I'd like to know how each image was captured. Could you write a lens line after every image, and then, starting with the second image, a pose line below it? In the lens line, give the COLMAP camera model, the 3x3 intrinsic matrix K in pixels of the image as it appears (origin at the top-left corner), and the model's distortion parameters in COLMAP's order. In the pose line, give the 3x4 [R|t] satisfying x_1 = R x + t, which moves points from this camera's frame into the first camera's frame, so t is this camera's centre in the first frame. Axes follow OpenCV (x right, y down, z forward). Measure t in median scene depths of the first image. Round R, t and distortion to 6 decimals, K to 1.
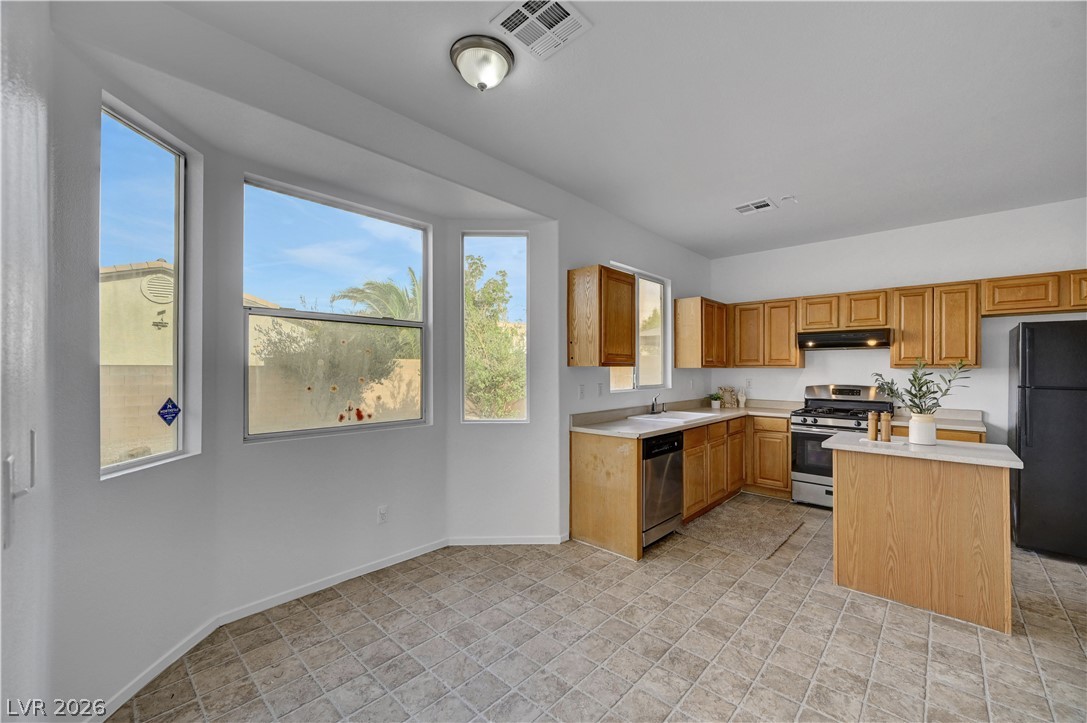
lens RADIAL K [[433.0, 0, 543.8], [0, 433.0, 364.7], [0, 0, 1]] dist [-0.001775, 0.000108]
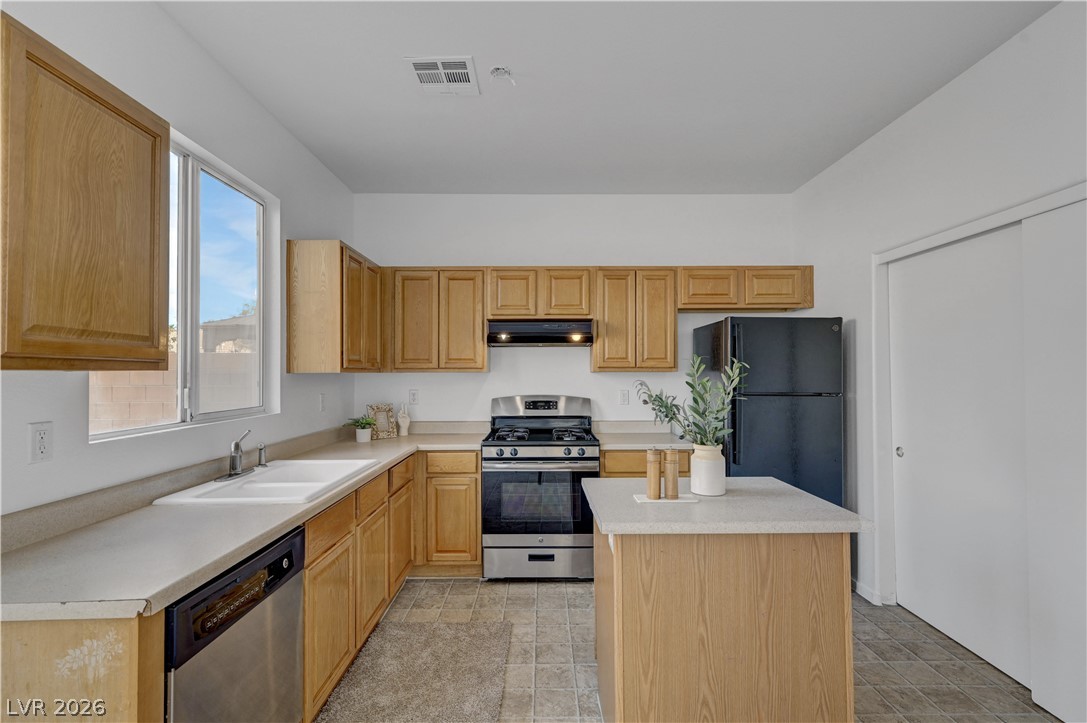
lens RADIAL K [[505.2, 0, 542.9], [0, 505.2, 365.8], [0, 0, 1]] dist [0.000367, 0.000115]
pose [[0.730617, 0.005184, 0.682768, 0.125430], [-0.000911, 0.999978, -0.006619, 0.002921], [-0.682787, 0.004214, 0.730606, 0.389256]]
